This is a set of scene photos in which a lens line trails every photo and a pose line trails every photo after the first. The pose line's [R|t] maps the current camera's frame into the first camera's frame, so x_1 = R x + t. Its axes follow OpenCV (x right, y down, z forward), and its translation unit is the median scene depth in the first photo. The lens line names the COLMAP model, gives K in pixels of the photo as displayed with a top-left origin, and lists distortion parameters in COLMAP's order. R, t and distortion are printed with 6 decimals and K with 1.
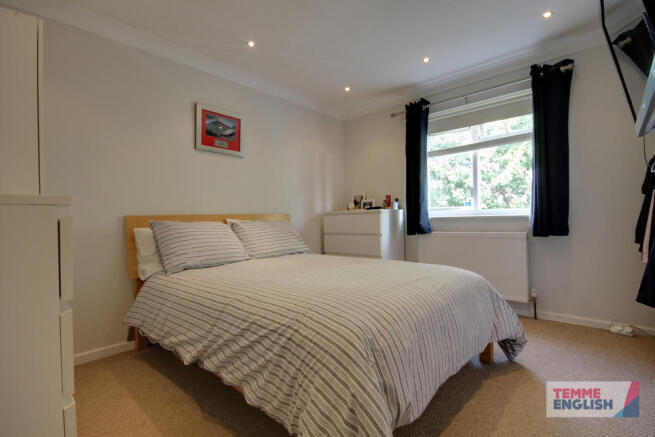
lens RADIAL K [[304.2, 0, 328.1], [0, 304.2, 218.7], [0, 0, 1]] dist [-0.000182, -0.000068]
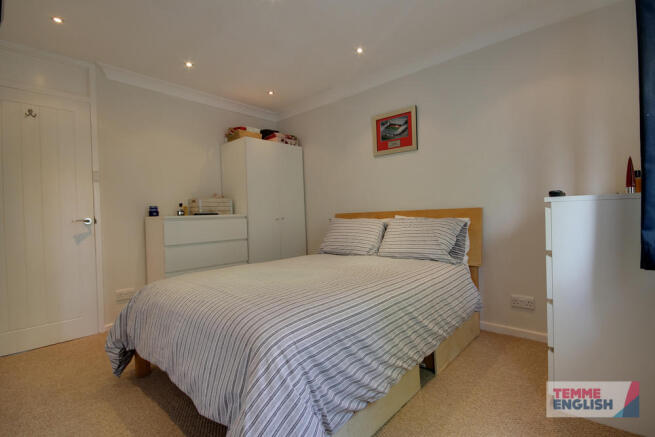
lens RADIAL K [[304.2, 0, 327.3], [0, 304.2, 216.8], [0, 0, 1]] dist [-0.000182, -0.000068]
pose [[0.025583, 0.008777, -0.999634, 0.708522], [0.019767, 0.999762, 0.009284, -0.009777], [0.999477, -0.019997, 0.025403, 0.754946]]
